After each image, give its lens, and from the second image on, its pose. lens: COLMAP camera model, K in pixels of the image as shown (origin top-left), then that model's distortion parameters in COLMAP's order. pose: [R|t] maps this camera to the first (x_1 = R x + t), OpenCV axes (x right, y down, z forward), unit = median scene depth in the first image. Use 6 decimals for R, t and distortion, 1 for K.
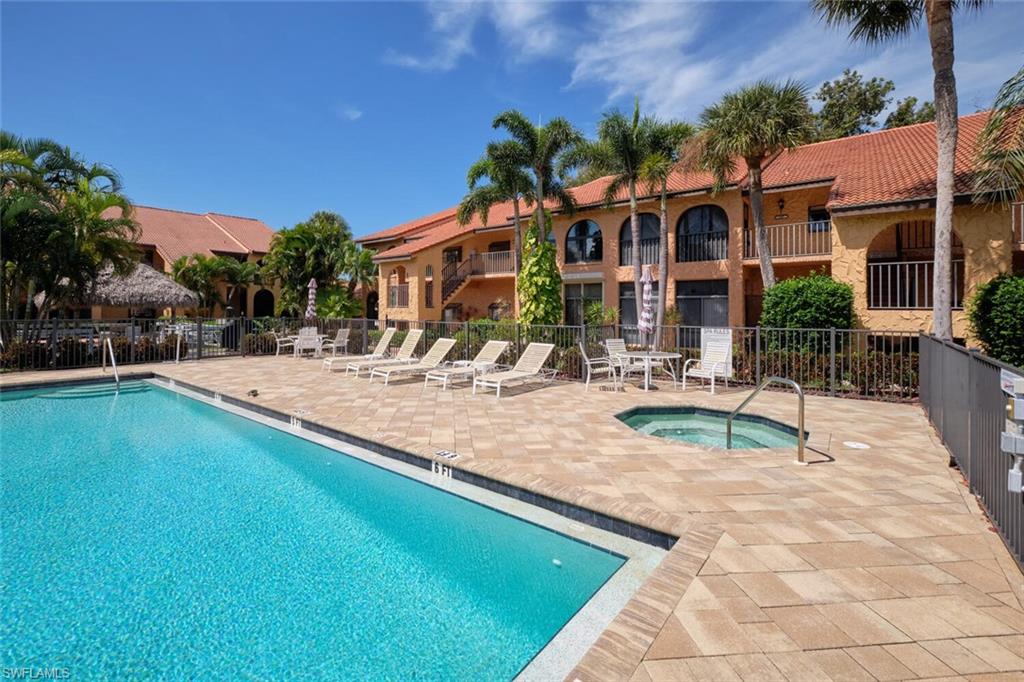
lens RADIAL K [[449.4, 0, 508.4], [0, 449.4, 306.4], [0, 0, 1]] dist [0.011790, -0.000532]
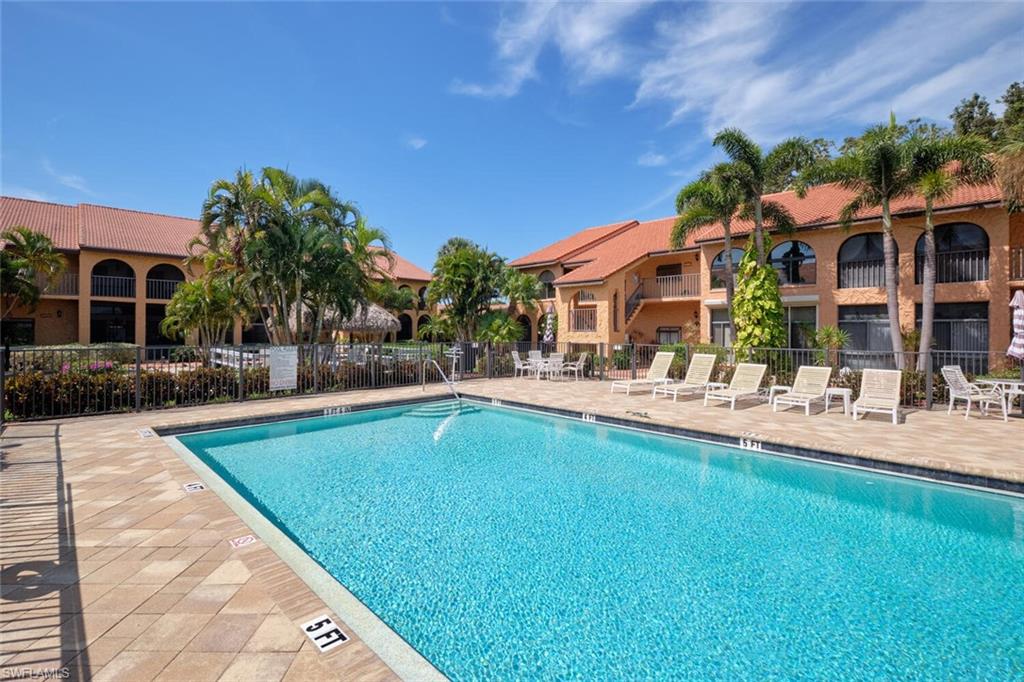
lens RADIAL K [[448.1, 0, 499.2], [0, 448.1, 321.9], [0, 0, 1]] dist [0.015881, -0.000131]
pose [[0.994627, -0.001829, -0.103506, -0.277997], [0.000389, 0.999903, -0.013930, -0.004169], [0.103521, 0.013815, 0.994531, -0.021090]]
